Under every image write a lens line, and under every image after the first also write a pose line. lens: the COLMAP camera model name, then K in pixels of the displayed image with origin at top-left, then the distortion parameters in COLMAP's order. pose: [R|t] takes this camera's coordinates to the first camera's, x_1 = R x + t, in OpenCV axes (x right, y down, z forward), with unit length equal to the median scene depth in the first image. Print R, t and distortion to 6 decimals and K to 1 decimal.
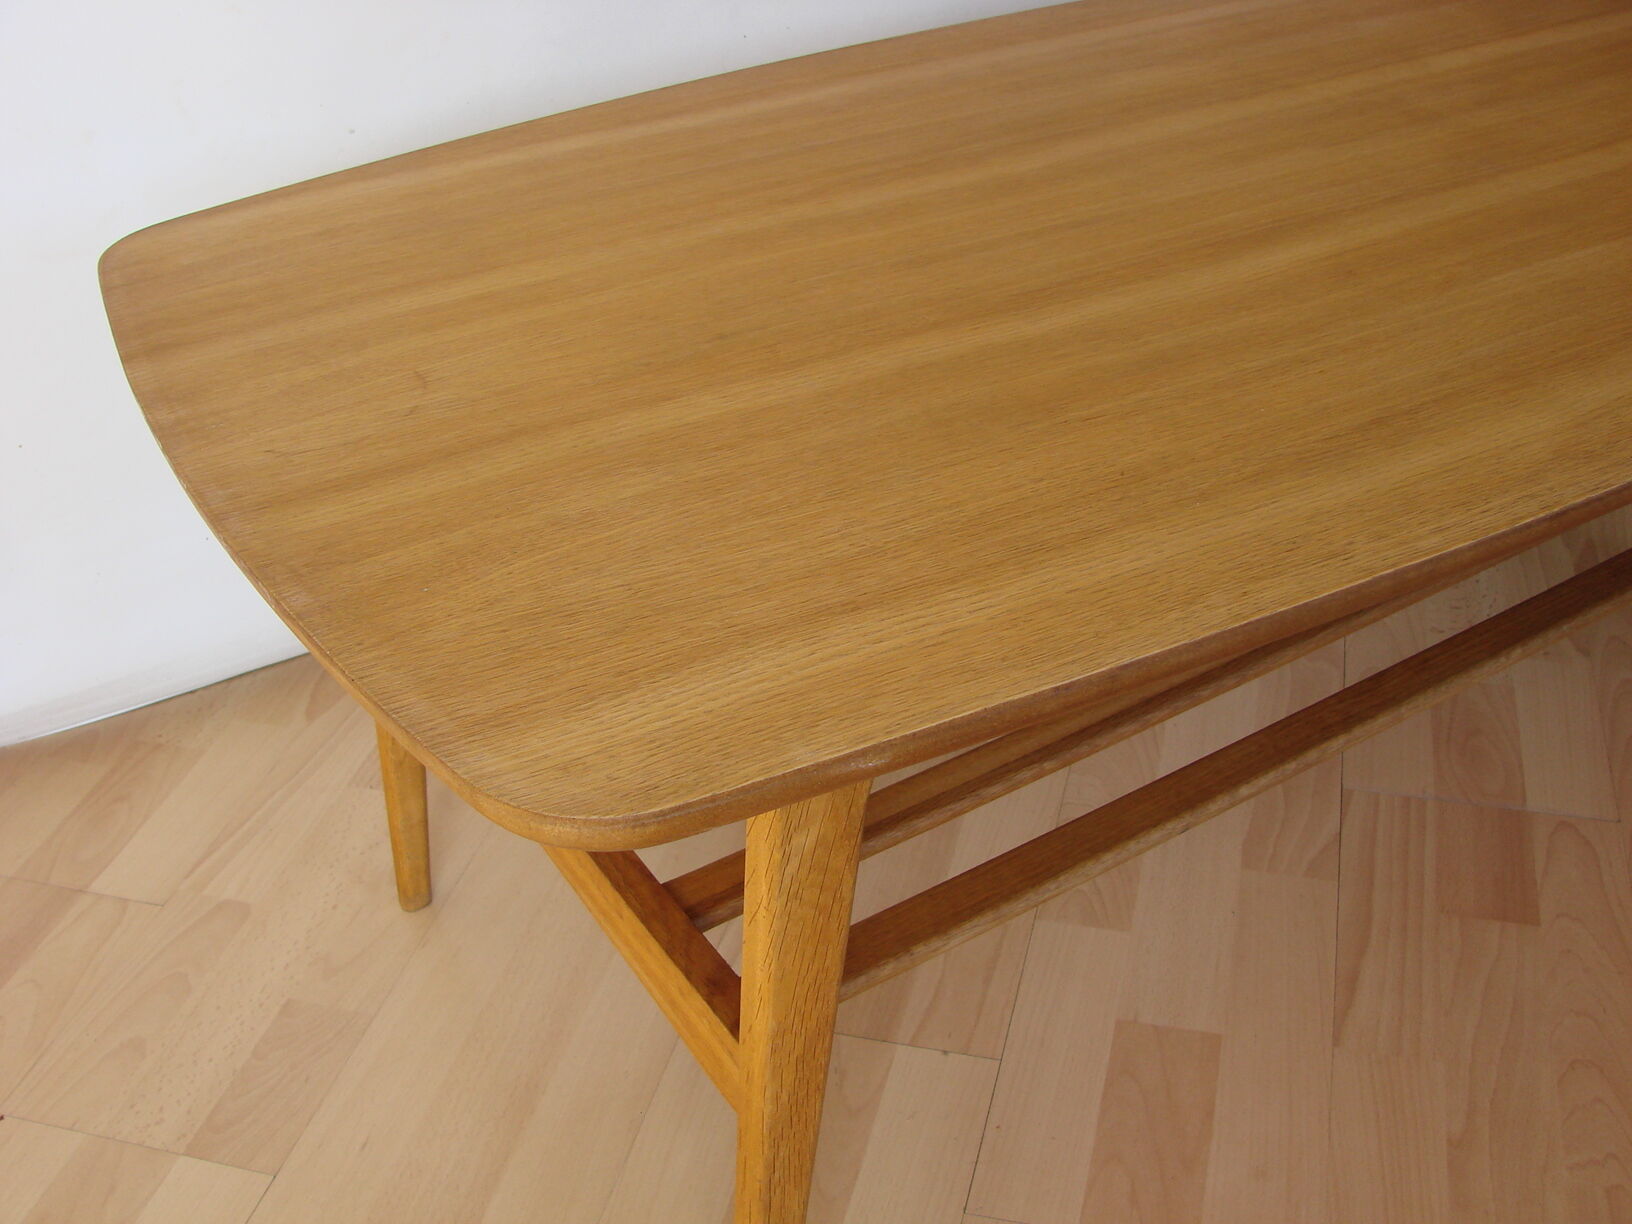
lens RADIAL K [[1795.5, 0, 821.1], [0, 1795.5, 608.6], [0, 0, 1]] dist [-0.150546, 0.000000]
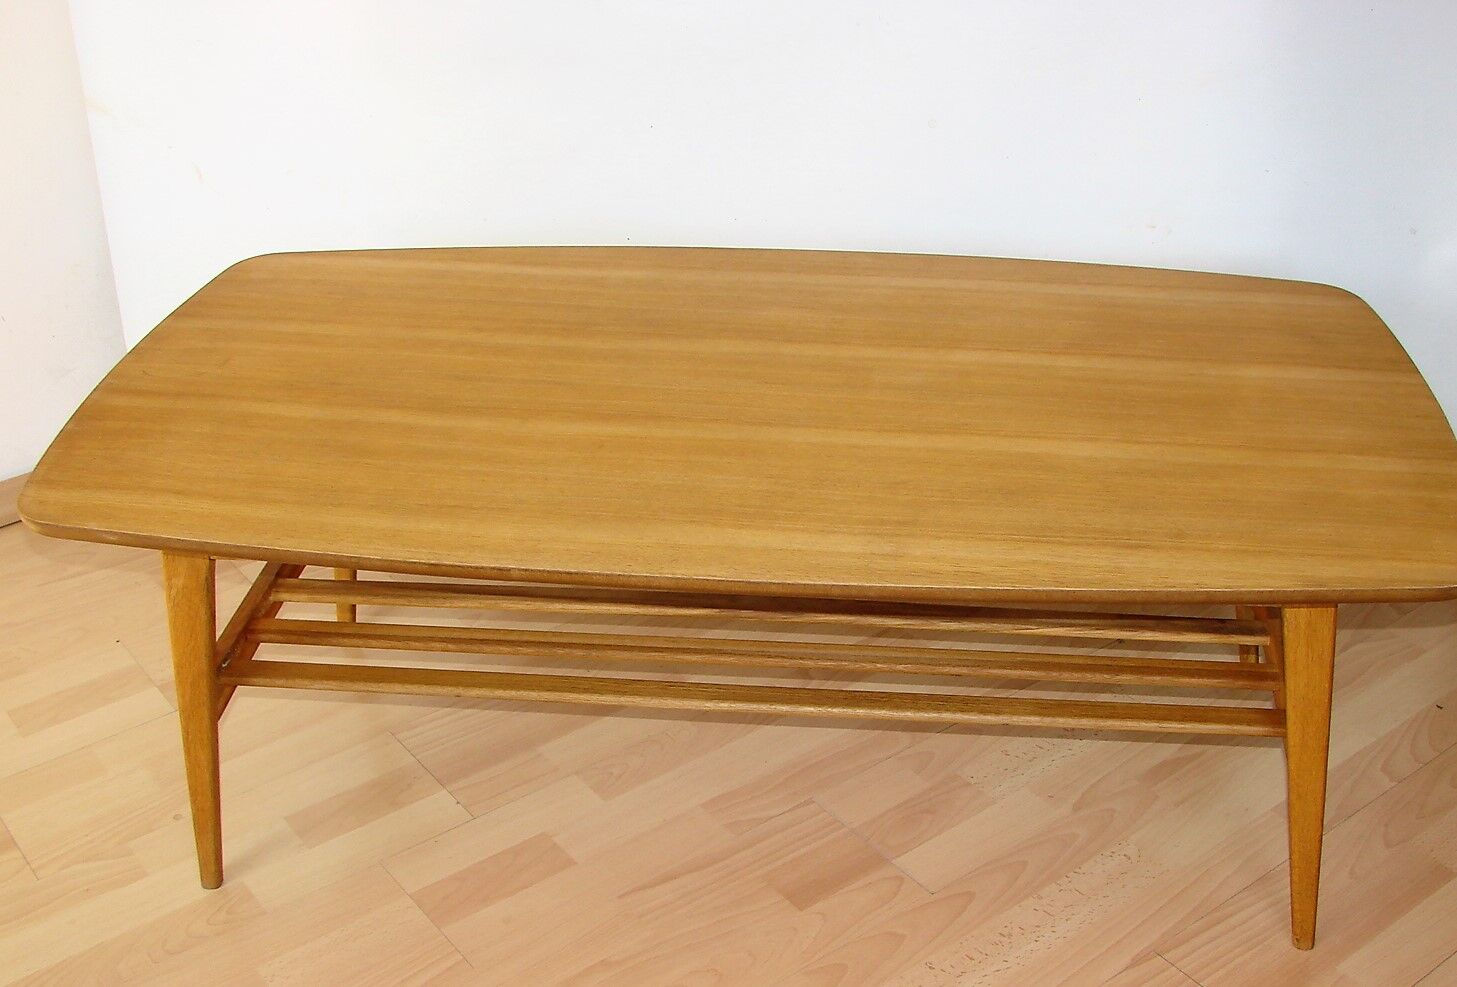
lens RADIAL K [[1810.0, 0, 695.8], [0, 1810.0, 576.7], [0, 0, 1]] dist [-0.174990, 0.000000]
pose [[0.773173, 0.348419, -0.529913, 1.135558], [-0.347204, 0.931774, 0.106053, -0.237719], [0.530710, 0.101991, 0.841395, -0.421717]]
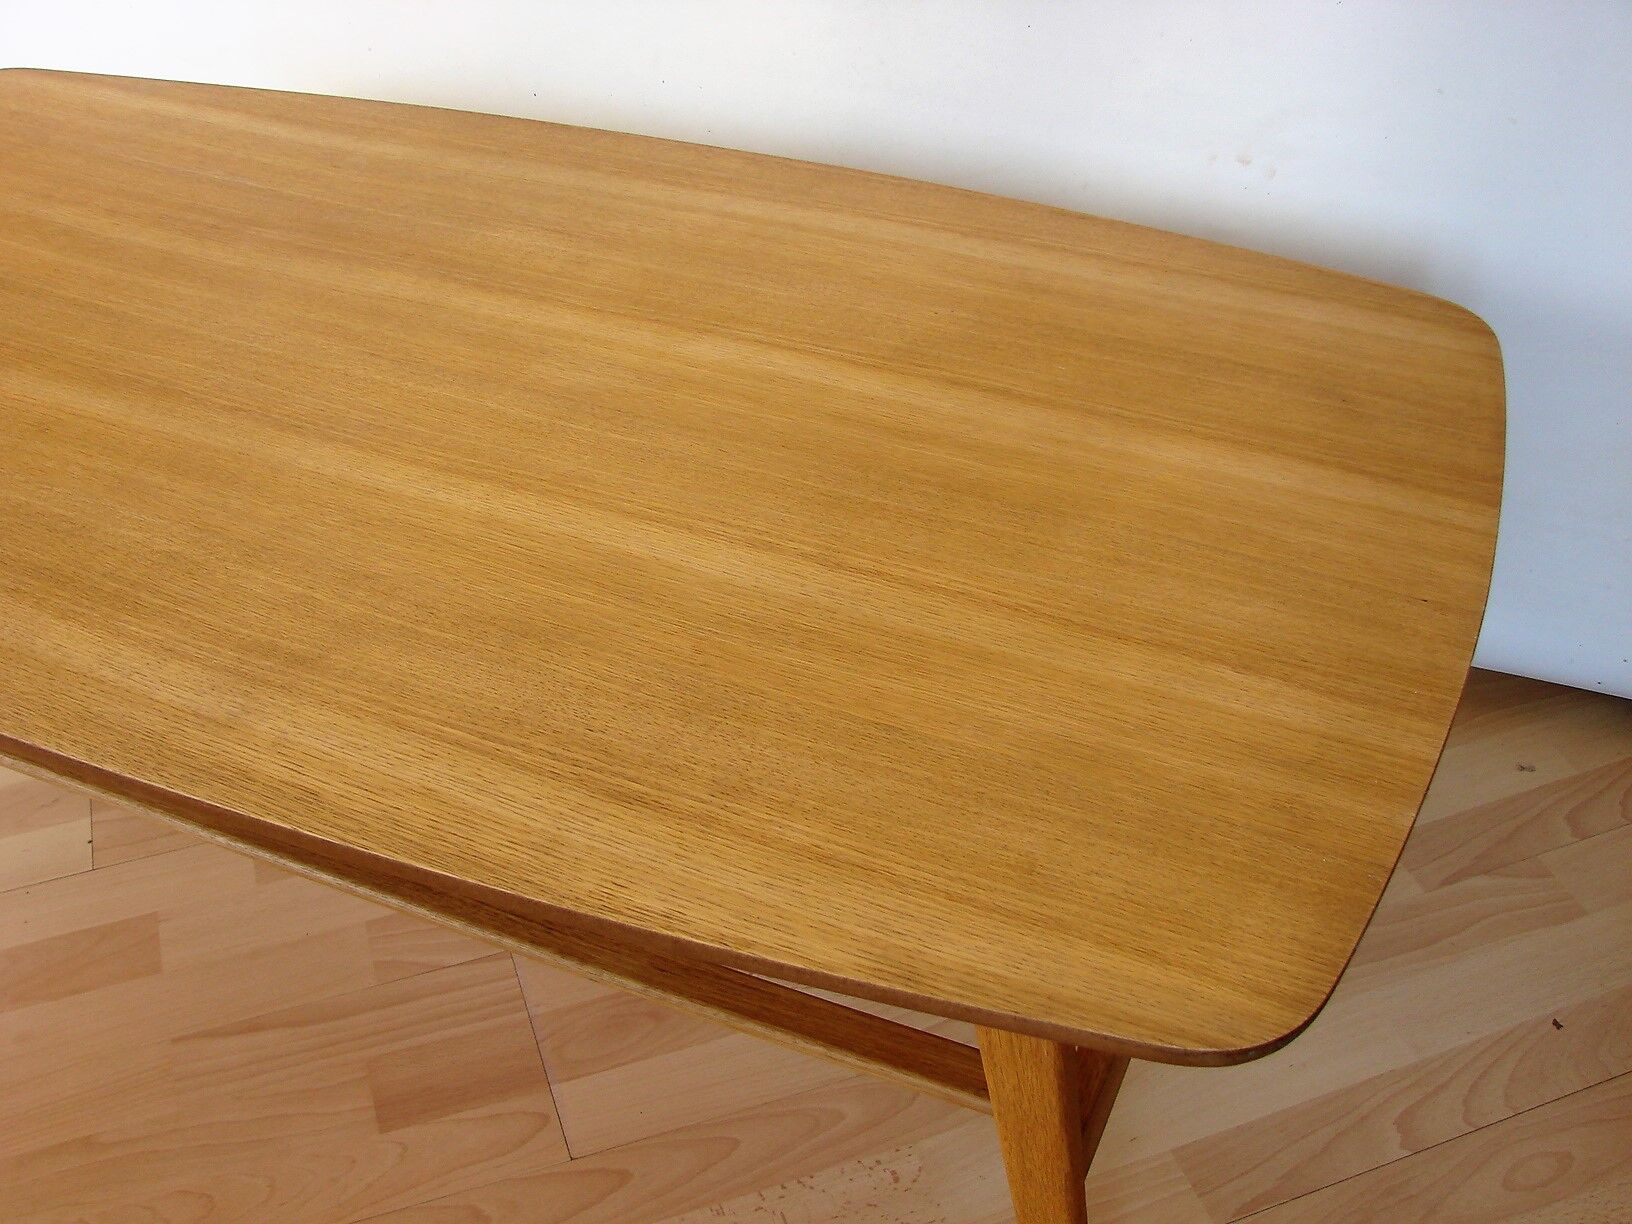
lens RADIAL K [[1795.5, 0, 754.3], [0, 1795.5, 592.0], [0, 0, 1]] dist [-0.150546, 0.000000]
pose [[0.538726, 0.520837, -0.662195, 1.117528], [-0.438600, 0.844478, 0.307386, -0.536631], [0.719308, 0.124842, 0.683382, 0.432486]]
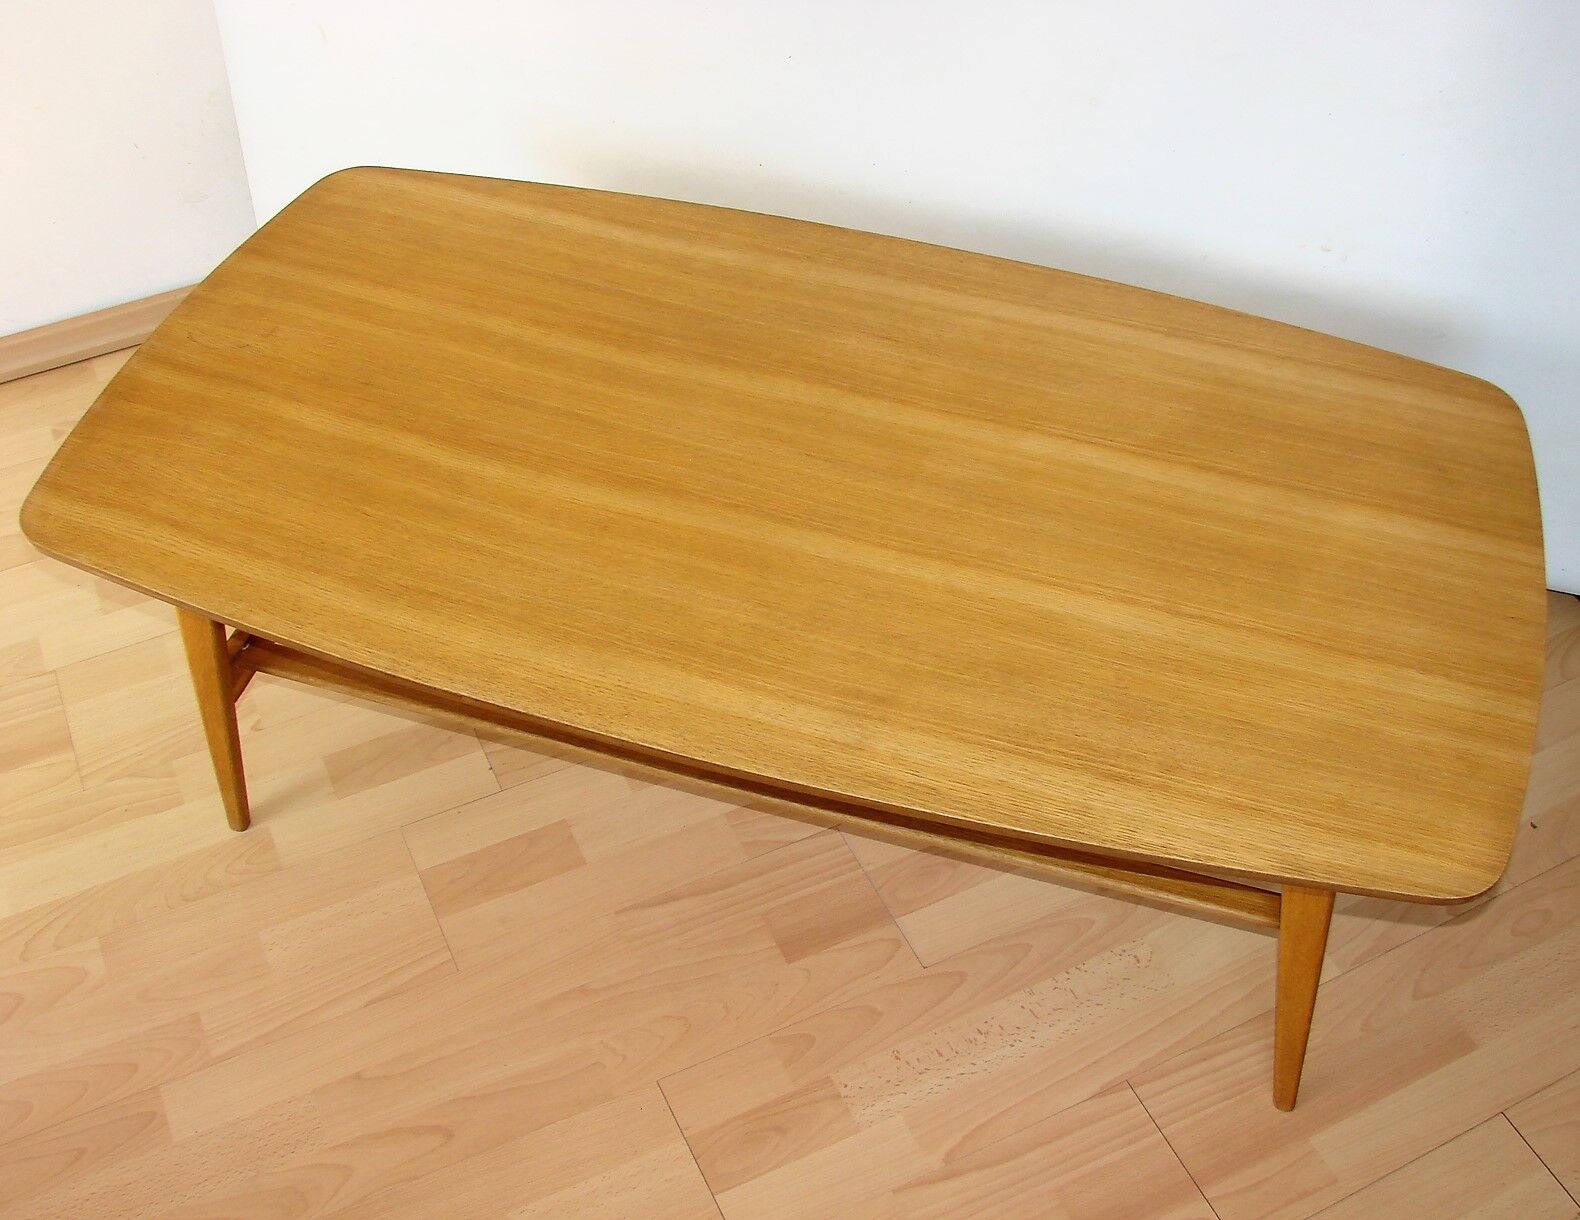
lens RADIAL K [[1818.5, 0, 750.8], [0, 1818.5, 579.6], [0, 0, 1]] dist [-0.167087, 0.000000]
pose [[0.635085, 0.568772, -0.522652, 1.081981], [-0.432167, 0.822446, 0.369885, -0.696429], [0.640233, -0.009036, 0.768127, -0.233476]]
